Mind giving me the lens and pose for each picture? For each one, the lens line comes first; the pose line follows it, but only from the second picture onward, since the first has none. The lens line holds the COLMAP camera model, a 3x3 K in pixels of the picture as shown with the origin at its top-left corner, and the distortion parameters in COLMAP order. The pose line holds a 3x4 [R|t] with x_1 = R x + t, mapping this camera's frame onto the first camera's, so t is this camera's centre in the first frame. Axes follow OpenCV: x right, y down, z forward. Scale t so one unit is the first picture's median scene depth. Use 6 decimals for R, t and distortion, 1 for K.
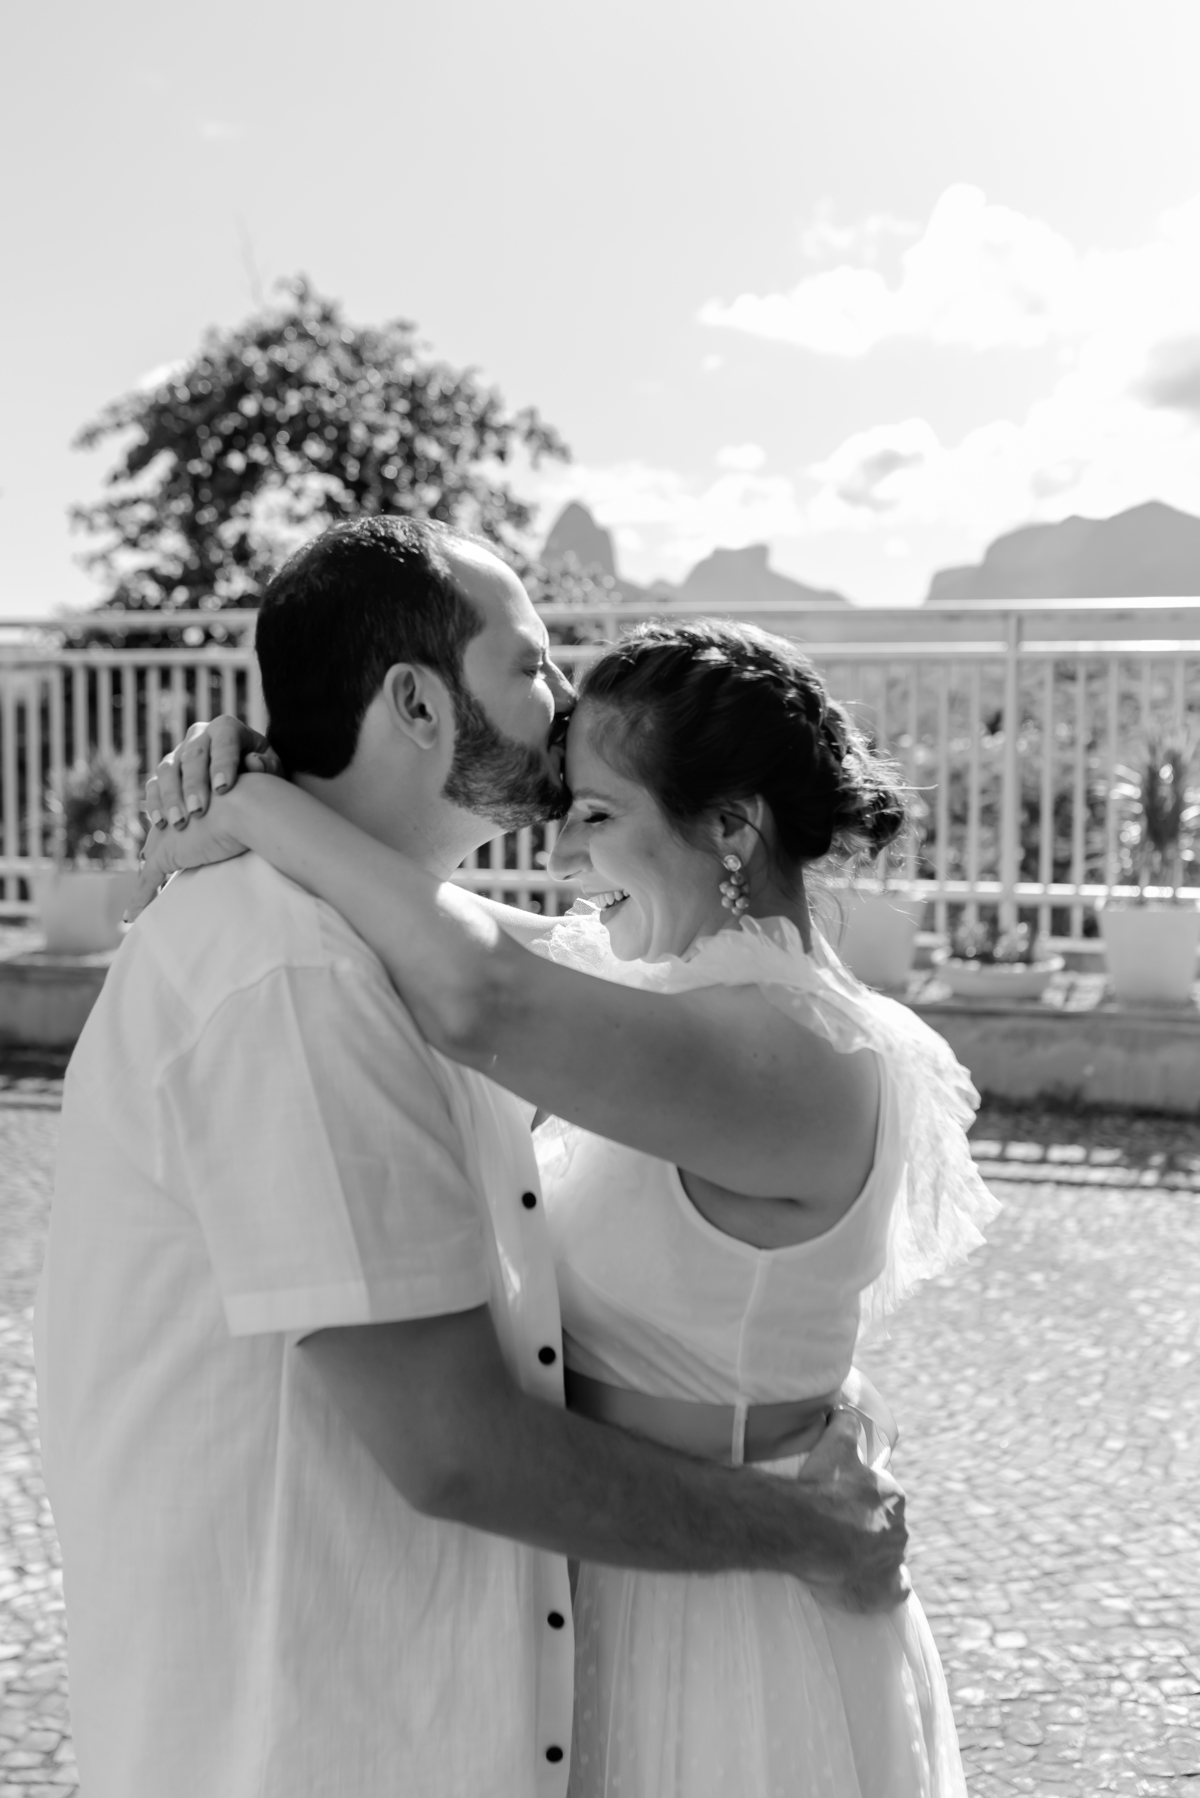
lens RADIAL K [[1788.9, 0, 521.5], [0, 1788.9, 806.3], [0, 0, 1]] dist [-0.004190, -0.002590]
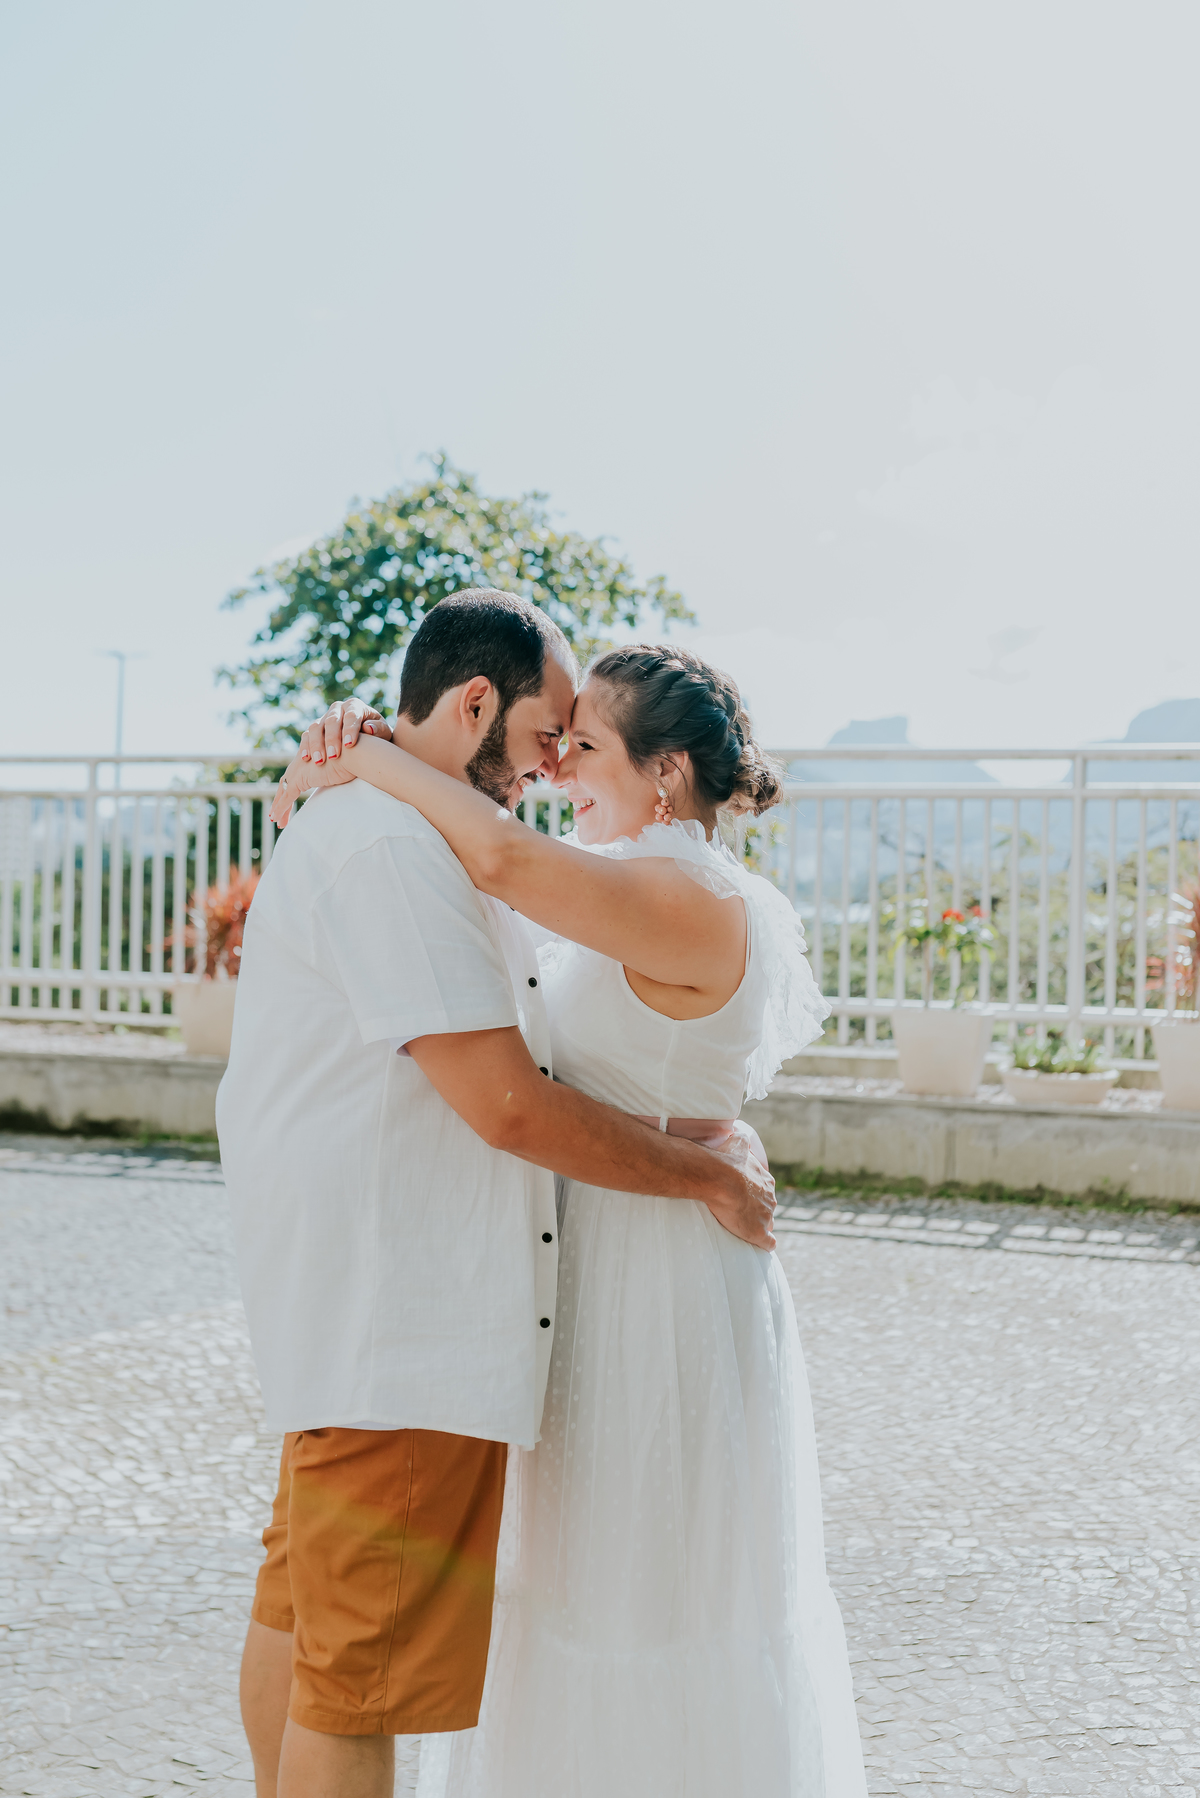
lens RADIAL K [[1894.7, 0, 569.0], [0, 1894.7, 896.6], [0, 0, 1]] dist [-0.010204, -0.002680]
pose [[0.998359, 0.015690, -0.055076, 0.038327], [-0.018794, 0.998237, -0.056293, 0.059244], [0.054095, 0.057235, 0.996894, -0.190154]]
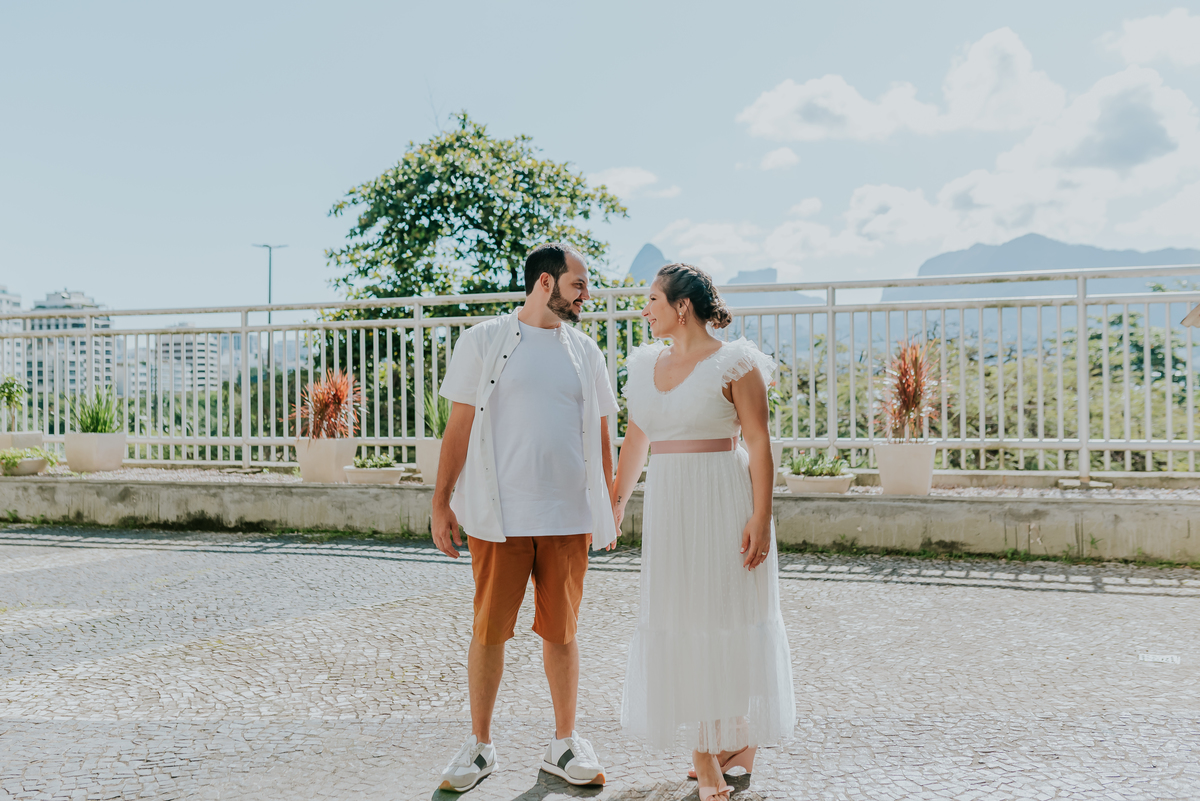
lens RADIAL K [[1264.5, 0, 546.1], [0, 1264.5, 396.5], [0, 0, 1]] dist [-0.010204, -0.002680]
pose [[0.996320, -0.014242, -0.084521, 0.118835], [0.009295, 0.998237, -0.058628, 0.092731], [0.085207, 0.057627, 0.994695, -0.349551]]
